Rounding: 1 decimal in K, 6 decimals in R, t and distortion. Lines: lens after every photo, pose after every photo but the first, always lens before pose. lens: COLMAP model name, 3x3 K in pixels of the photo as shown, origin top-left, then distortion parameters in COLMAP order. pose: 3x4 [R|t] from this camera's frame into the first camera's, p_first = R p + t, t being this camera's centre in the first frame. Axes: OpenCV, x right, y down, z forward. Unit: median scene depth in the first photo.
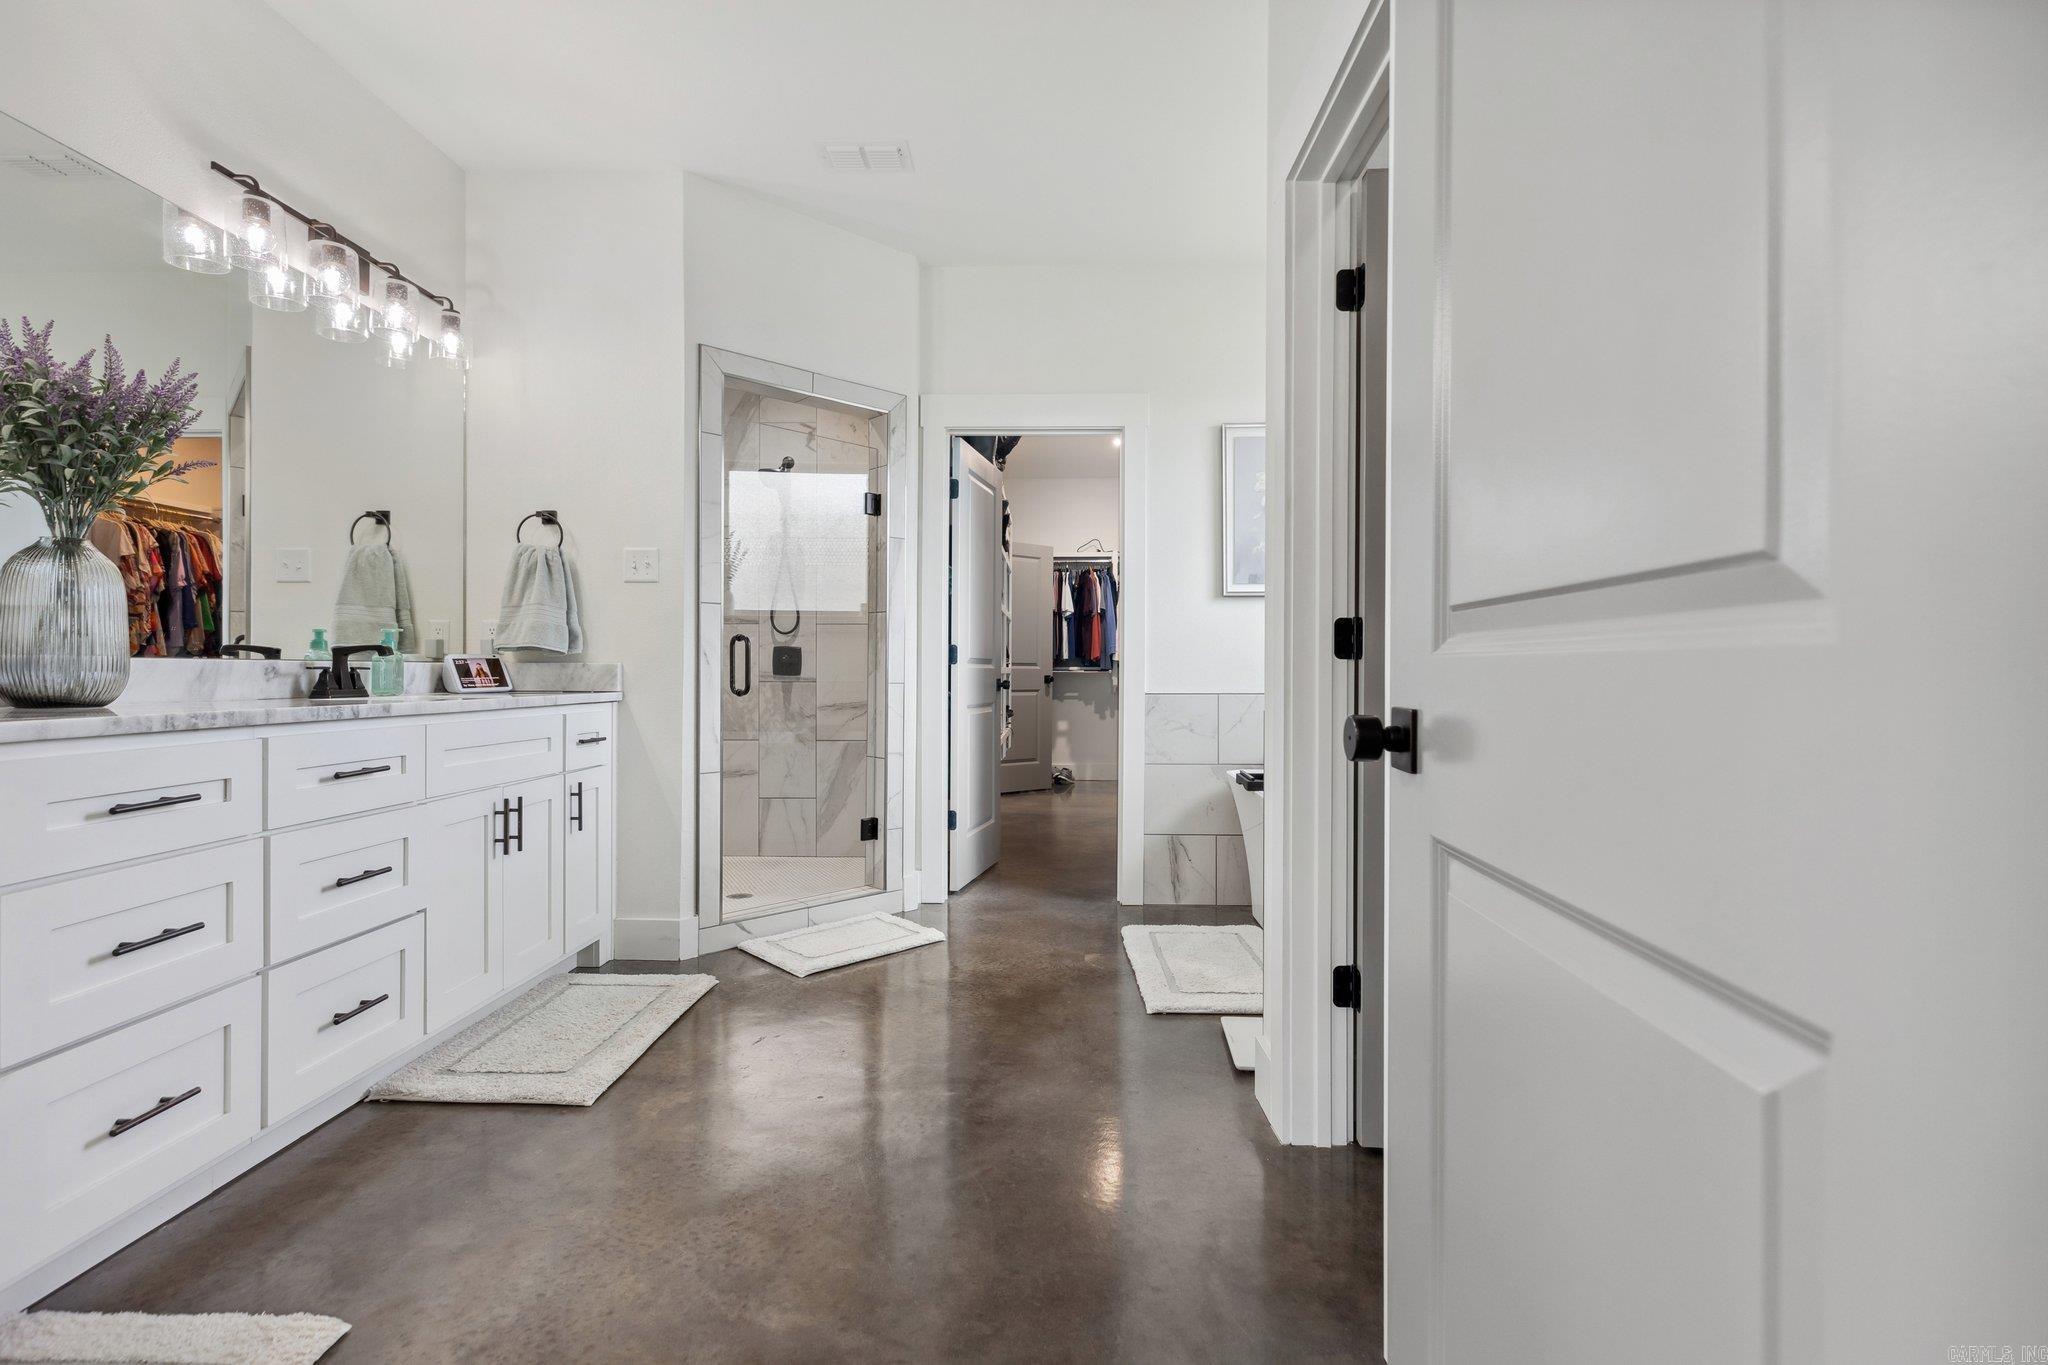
lens RADIAL K [[929.6, 0, 1026.5], [0, 929.6, 671.4], [0, 0, 1]] dist [0.004987, -0.000841]
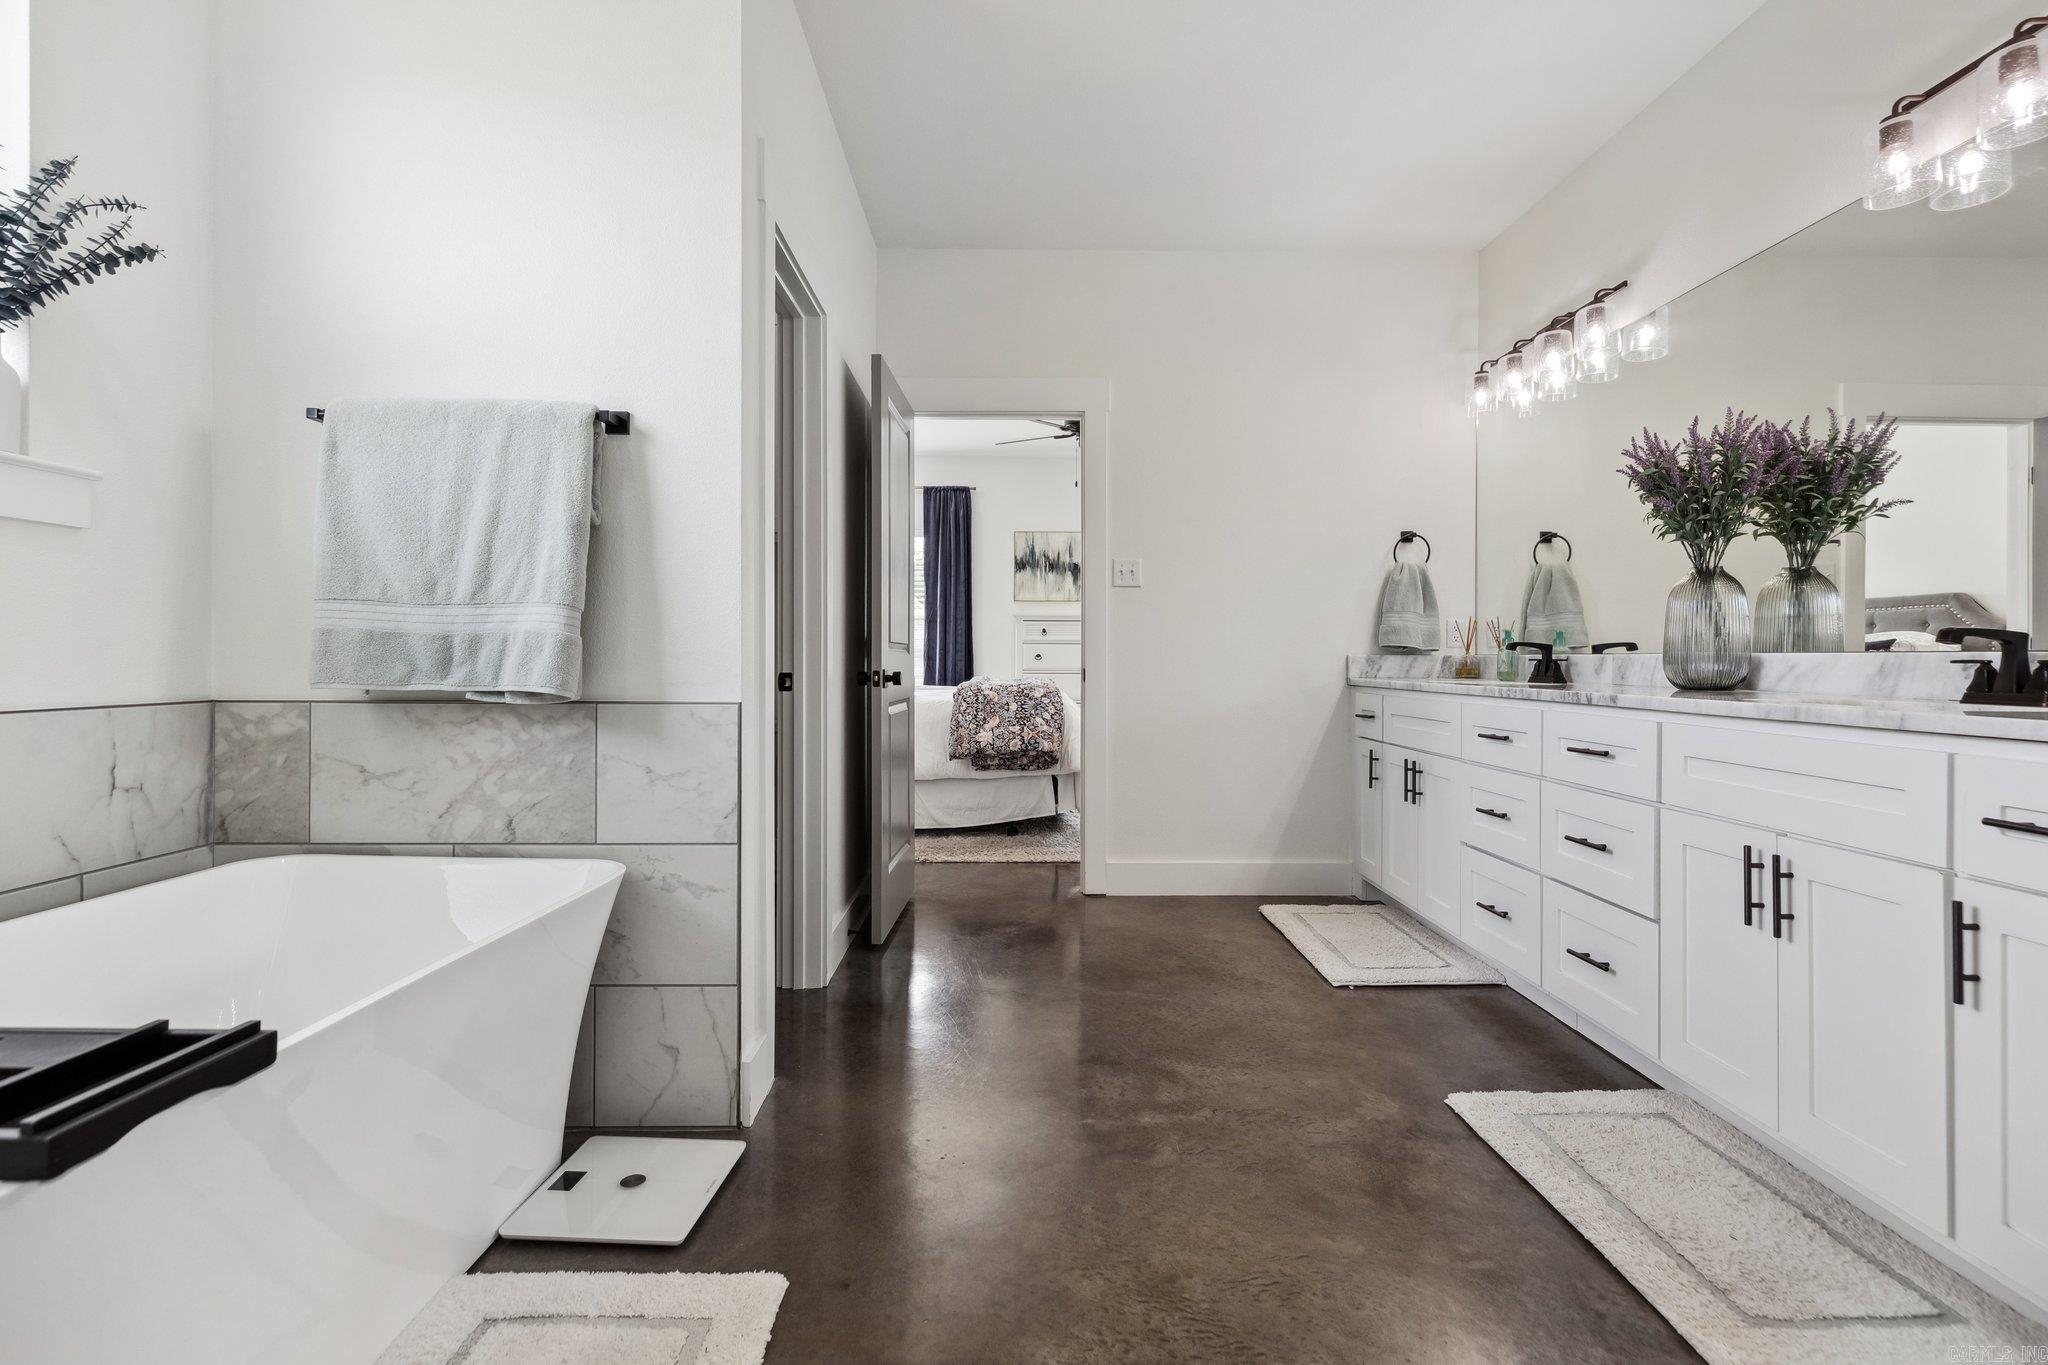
lens RADIAL K [[929.6, 0, 1028.0], [0, 929.6, 667.9], [0, 0, 1]] dist [0.004987, -0.000841]
pose [[-0.998942, -0.005840, -0.045612, 0.011130], [-0.006447, 0.999893, 0.013167, -0.002231], [0.045531, 0.013447, -0.998872, 1.021479]]
